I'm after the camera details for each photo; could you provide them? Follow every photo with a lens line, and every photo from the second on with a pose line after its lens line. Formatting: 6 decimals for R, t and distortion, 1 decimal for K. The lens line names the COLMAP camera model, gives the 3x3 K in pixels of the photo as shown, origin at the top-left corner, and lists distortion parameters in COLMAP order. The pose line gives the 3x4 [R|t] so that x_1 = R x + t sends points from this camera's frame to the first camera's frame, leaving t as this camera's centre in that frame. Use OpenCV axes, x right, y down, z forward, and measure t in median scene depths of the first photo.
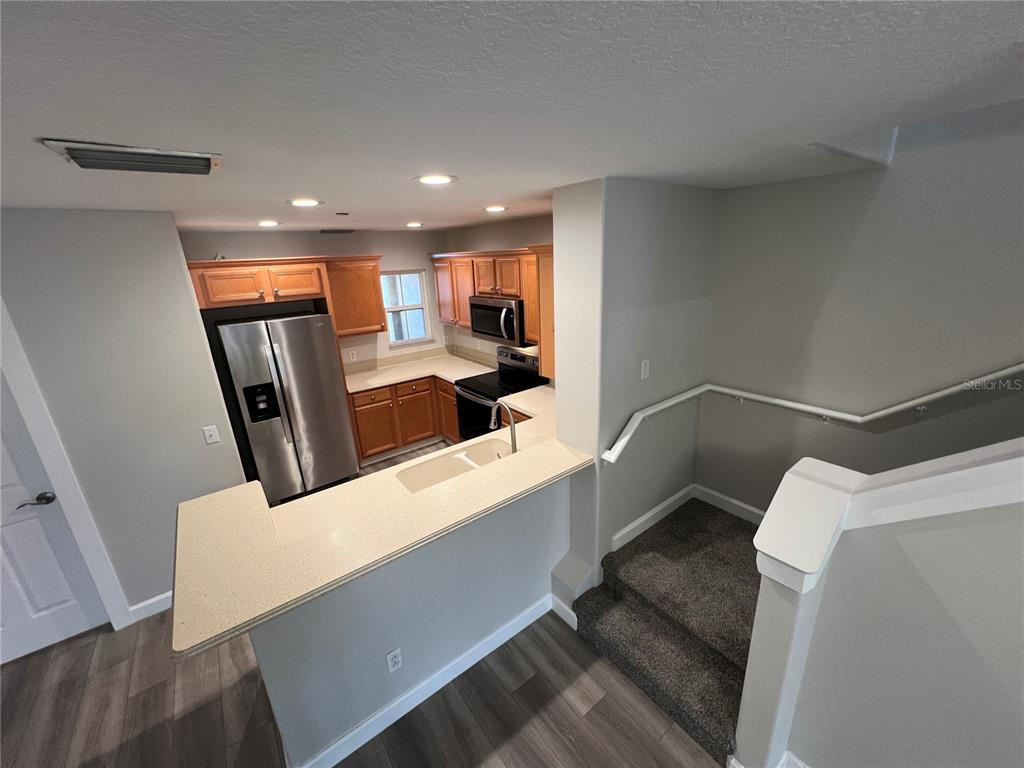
lens RADIAL K [[405.9, 0, 512.9], [0, 405.9, 384.7], [0, 0, 1]] dist [0.000090, 0.000384]
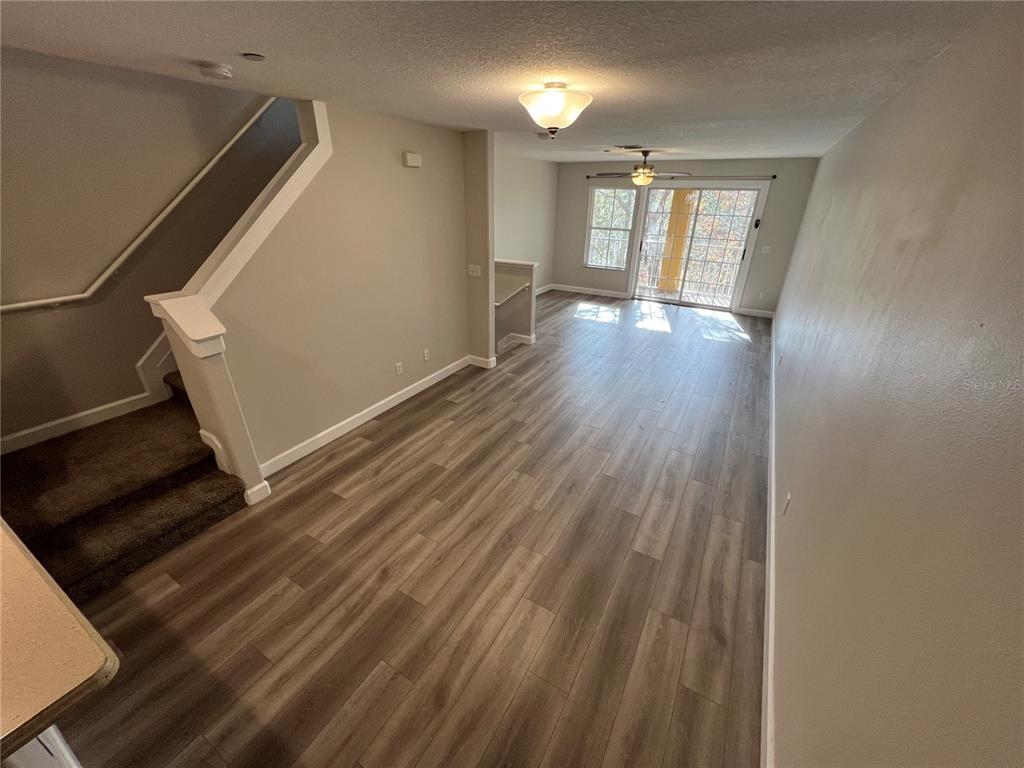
lens RADIAL K [[408.9, 0, 514.0], [0, 408.9, 387.2], [0, 0, 1]] dist [0.000244, 0.000544]
pose [[-0.382423, -0.364460, 0.849071, -0.463932], [0.281104, 0.829471, 0.482657, 0.043913], [-0.880189, 0.423256, -0.214758, 0.107068]]
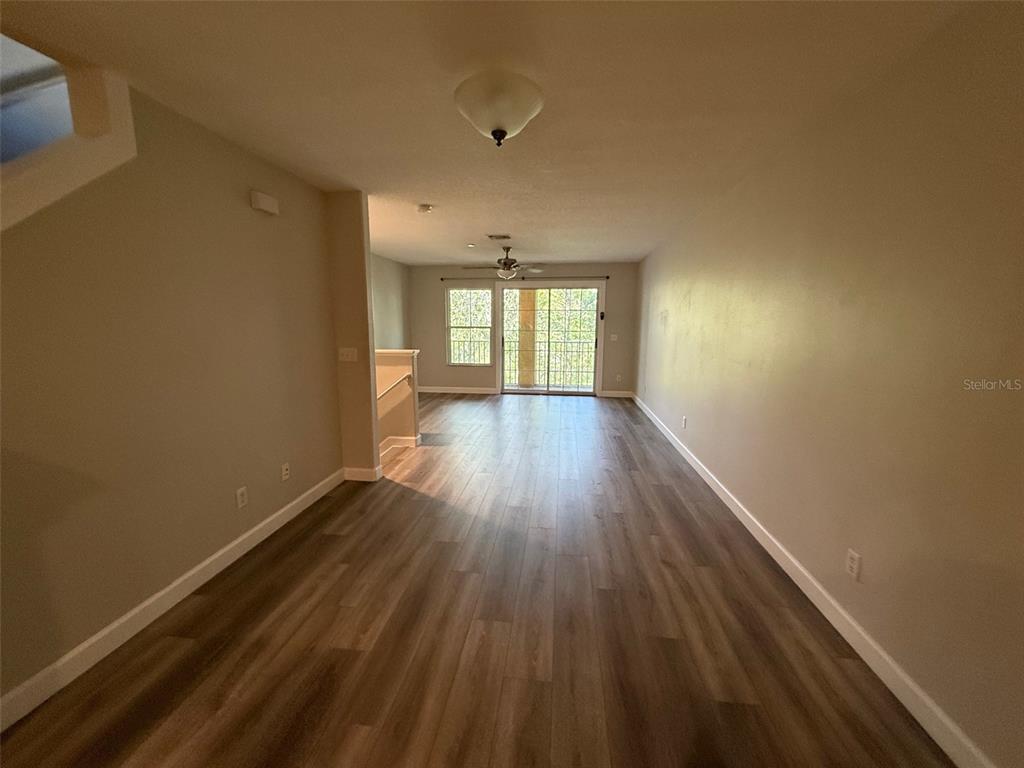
lens RADIAL K [[411.9, 0, 510.7], [0, 411.9, 384.2], [0, 0, 1]] dist [0.000616, 0.000194]
pose [[-0.710279, -0.067159, 0.700709, -0.208574], [0.239994, 0.912693, 0.330749, 0.143349], [-0.661745, 0.403090, -0.632148, 0.179608]]
